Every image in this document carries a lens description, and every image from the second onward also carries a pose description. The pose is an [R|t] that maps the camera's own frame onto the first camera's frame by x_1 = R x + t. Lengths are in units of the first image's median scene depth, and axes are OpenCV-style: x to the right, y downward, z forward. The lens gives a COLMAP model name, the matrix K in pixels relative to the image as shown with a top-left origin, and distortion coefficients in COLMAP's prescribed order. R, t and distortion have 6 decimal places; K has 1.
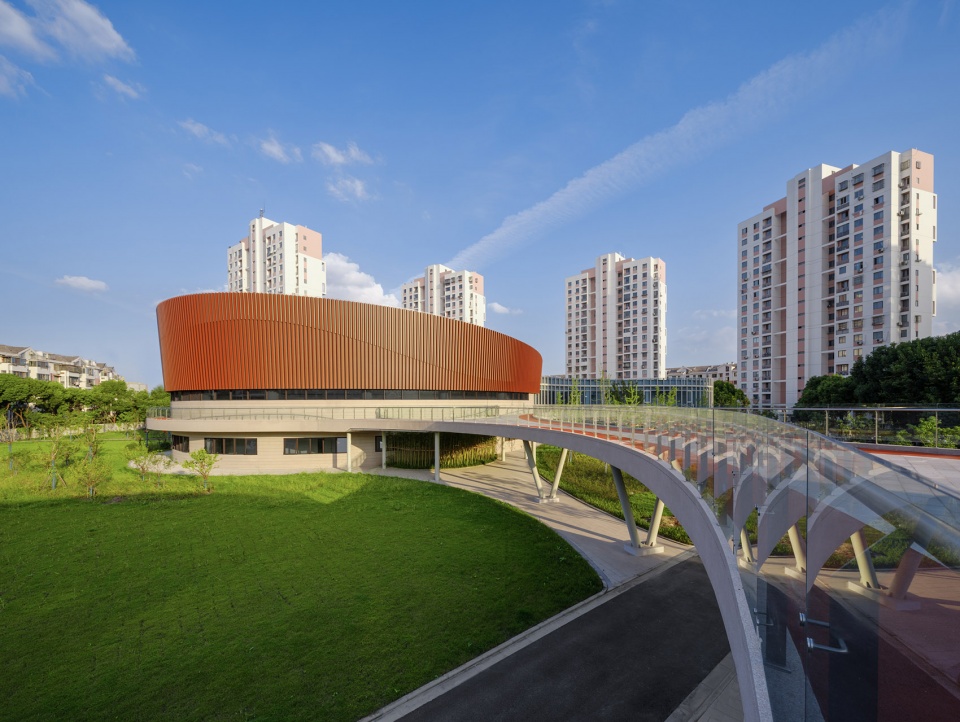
lens RADIAL K [[380.0, 0, 479.5], [0, 380.0, 413.1], [0, 0, 1]] dist [0.003336, -0.003272]
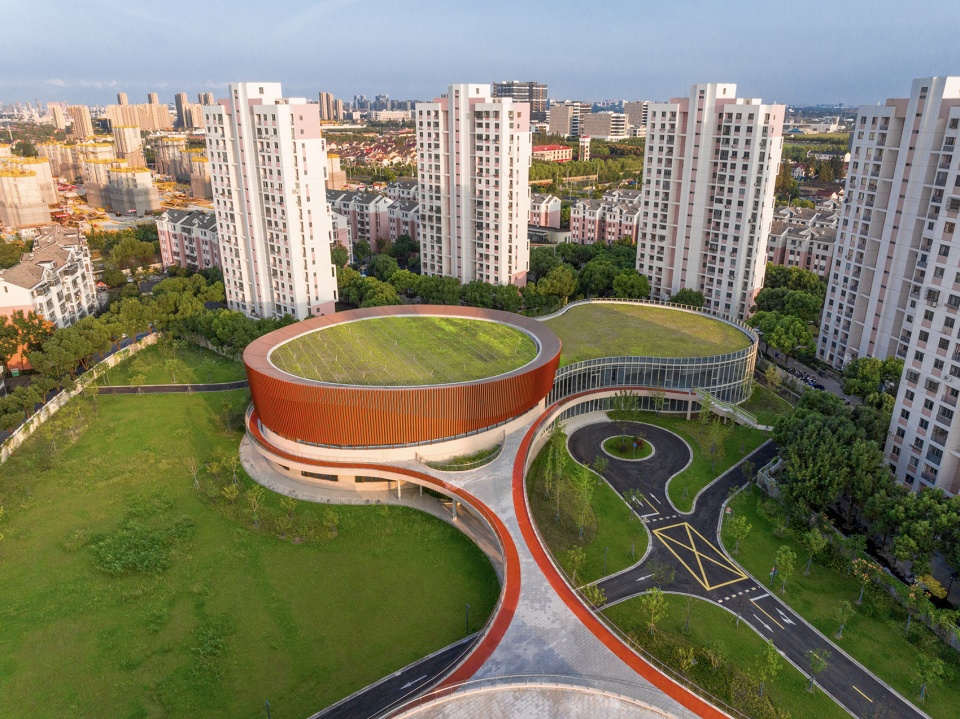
lens RADIAL K [[663.1, 0, 475.0], [0, 663.1, 365.0], [0, 0, 1]] dist [-0.040893, 0.005576]
pose [[0.993884, 0.039844, -0.102988, 0.062652], [-0.002178, 0.939529, 0.342463, -0.369872], [0.110405, -0.340145, 0.933870, -0.372735]]
